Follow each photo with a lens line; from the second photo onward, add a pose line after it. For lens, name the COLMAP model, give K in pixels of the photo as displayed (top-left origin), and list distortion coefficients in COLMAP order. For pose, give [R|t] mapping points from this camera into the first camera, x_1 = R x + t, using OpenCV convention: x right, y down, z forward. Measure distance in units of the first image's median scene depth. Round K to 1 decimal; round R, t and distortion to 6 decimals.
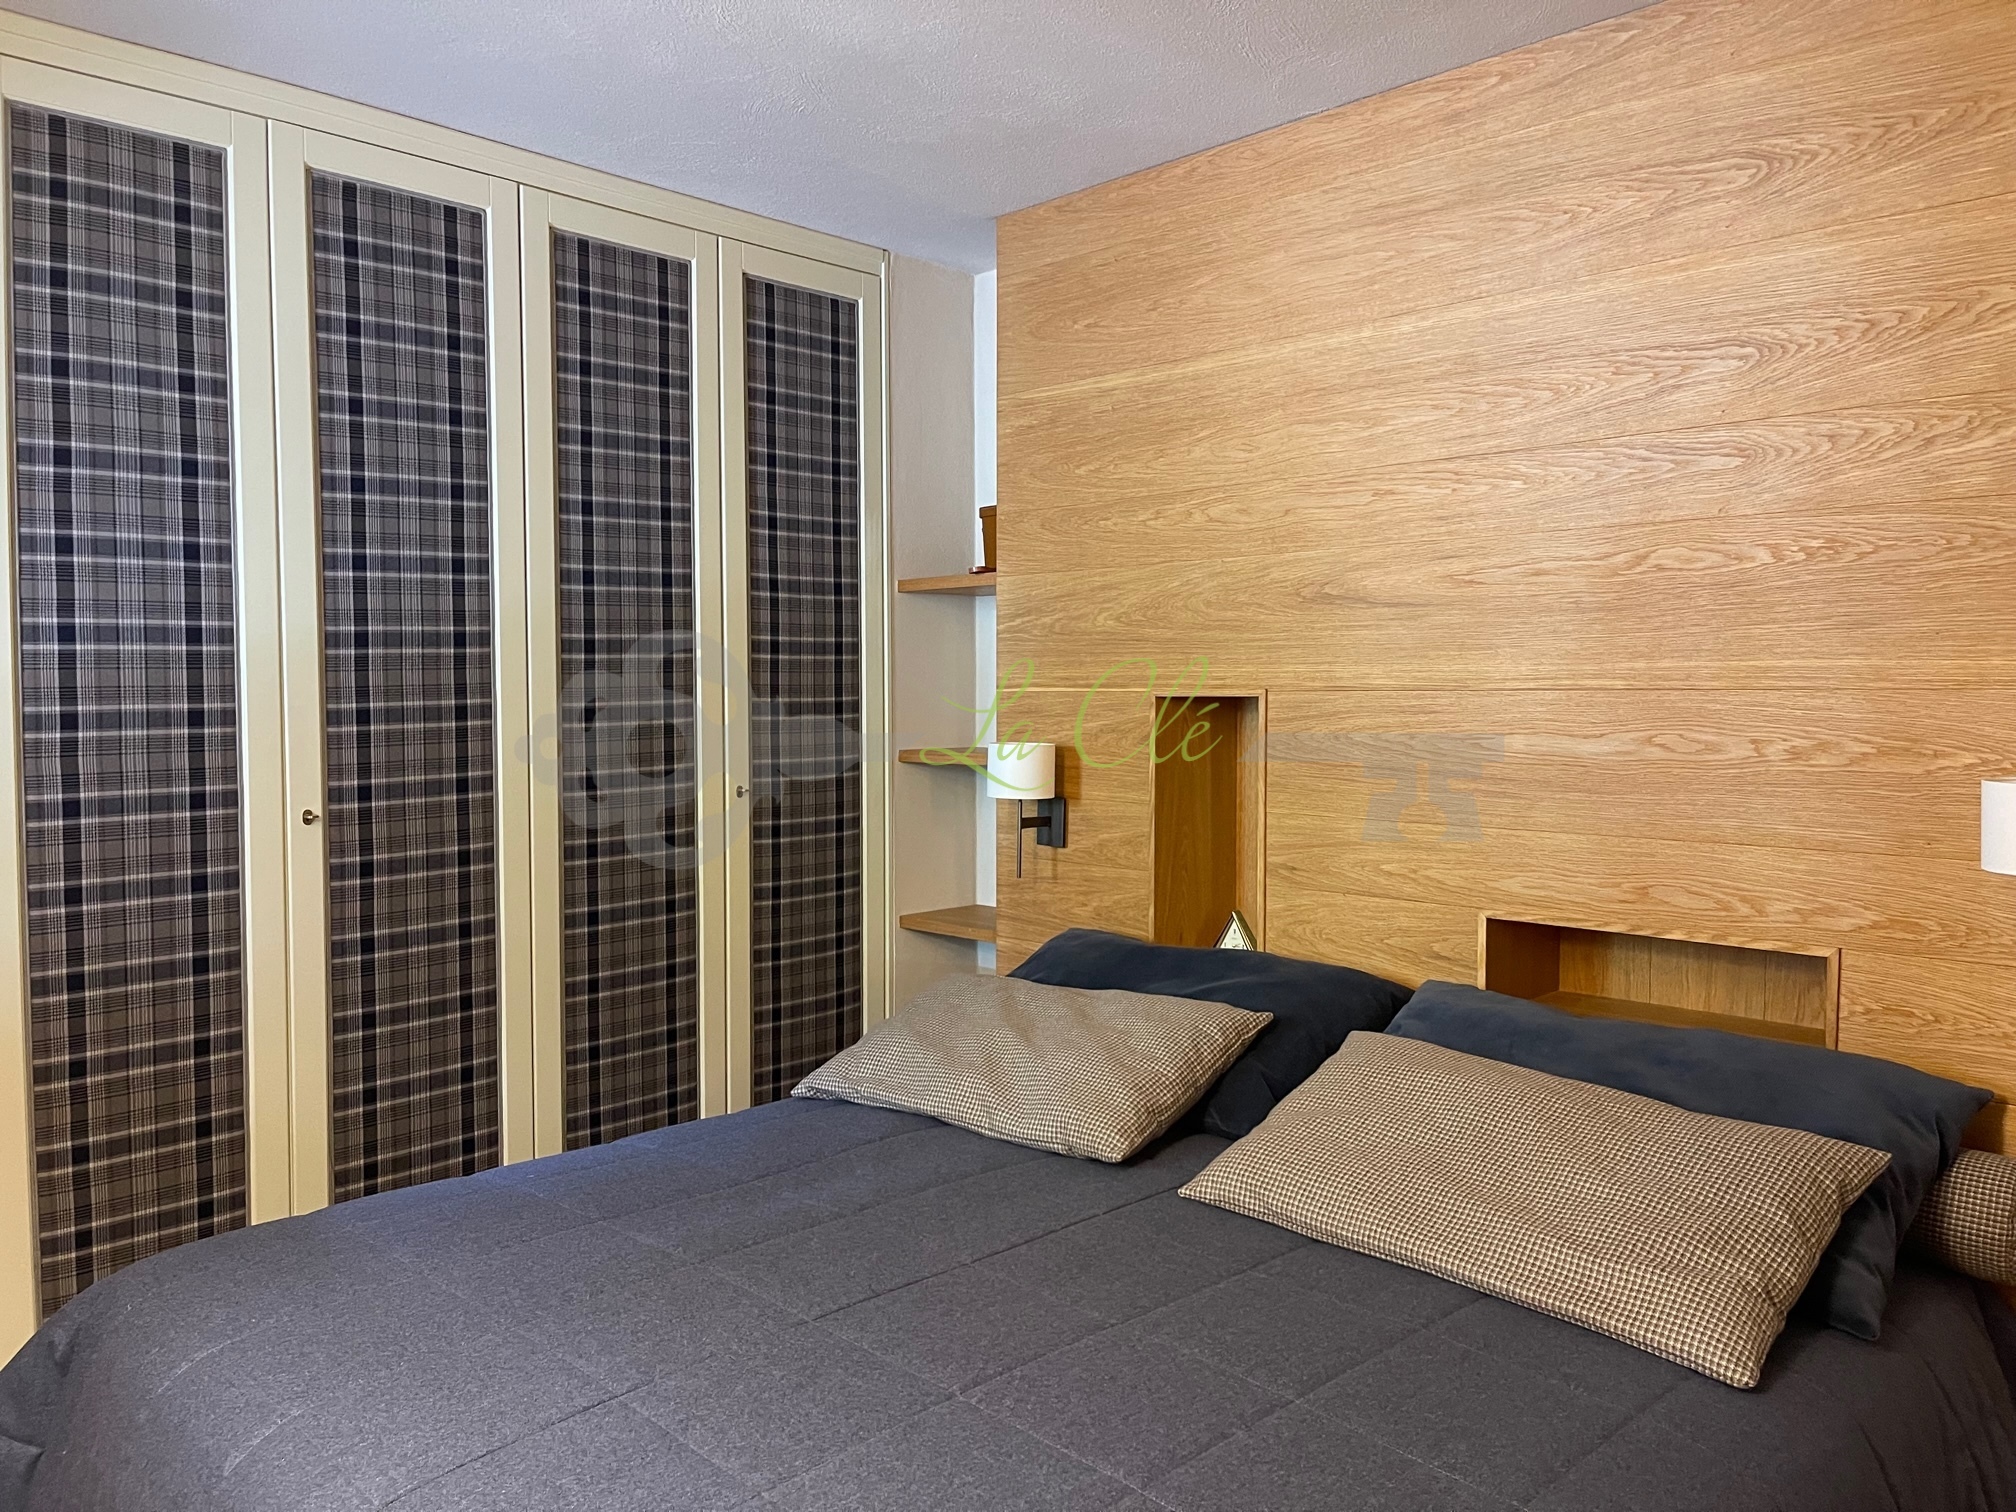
lens RADIAL K [[1554.6, 0, 989.1], [0, 1554.6, 758.3], [0, 0, 1]] dist [0.069600, -0.094938]
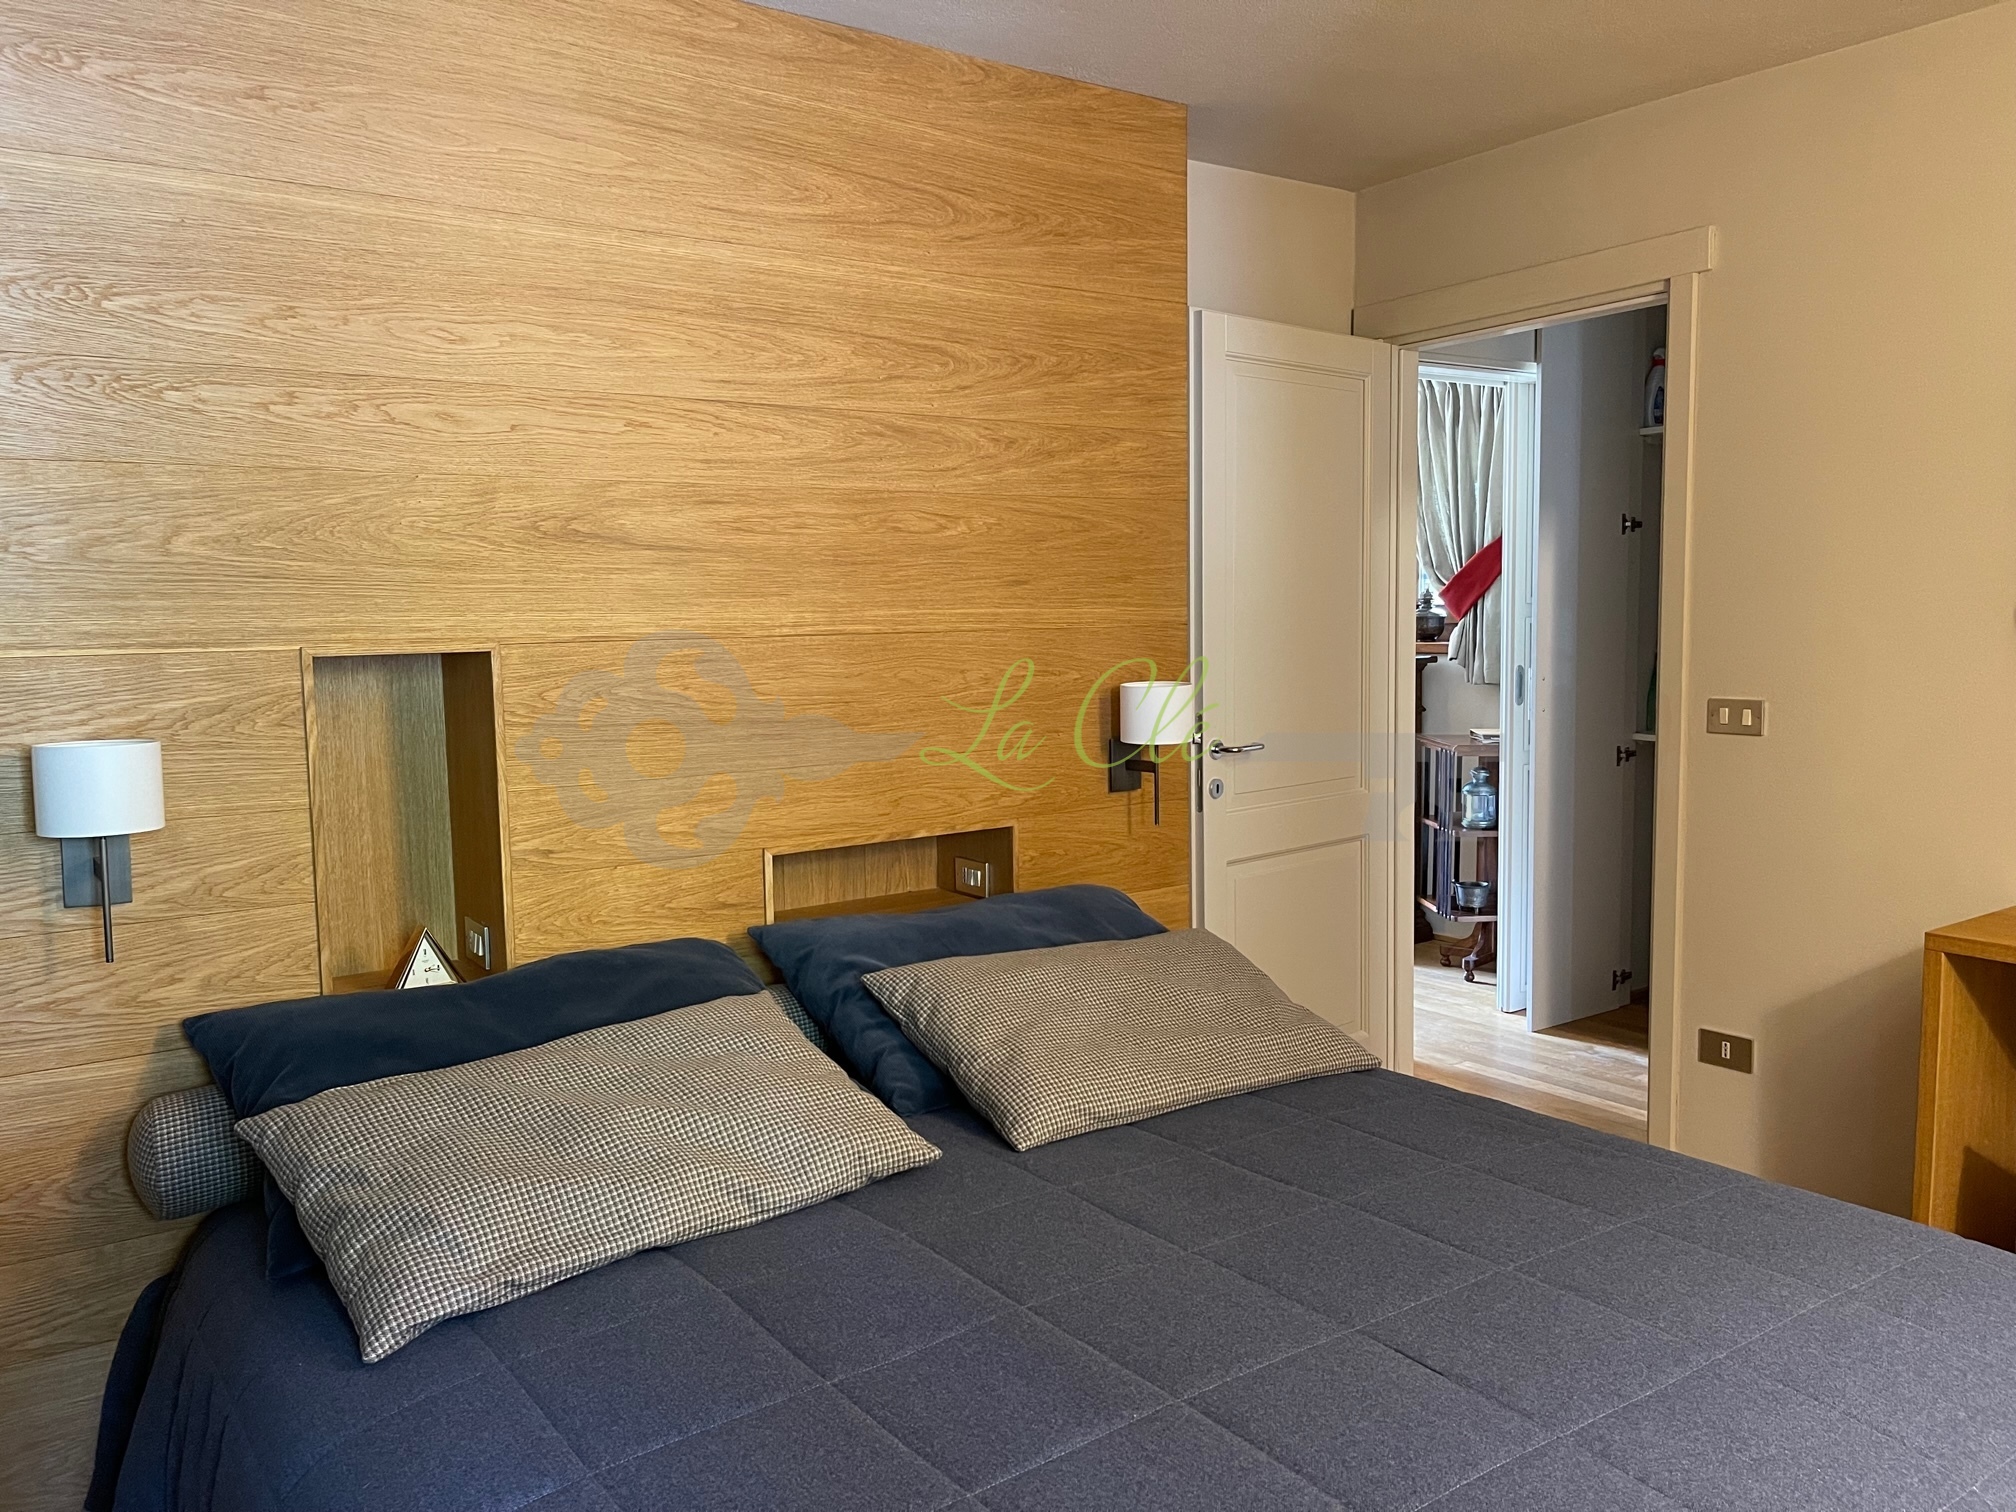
lens RADIAL K [[1554.6, 0, 989.1], [0, 1554.6, 758.3], [0, 0, 1]] dist [0.069600, -0.094938]
pose [[0.130316, -0.096593, 0.986756, -0.769290], [0.061100, 0.994134, 0.089246, -0.052452], [-0.989588, 0.048660, 0.135454, 0.809694]]
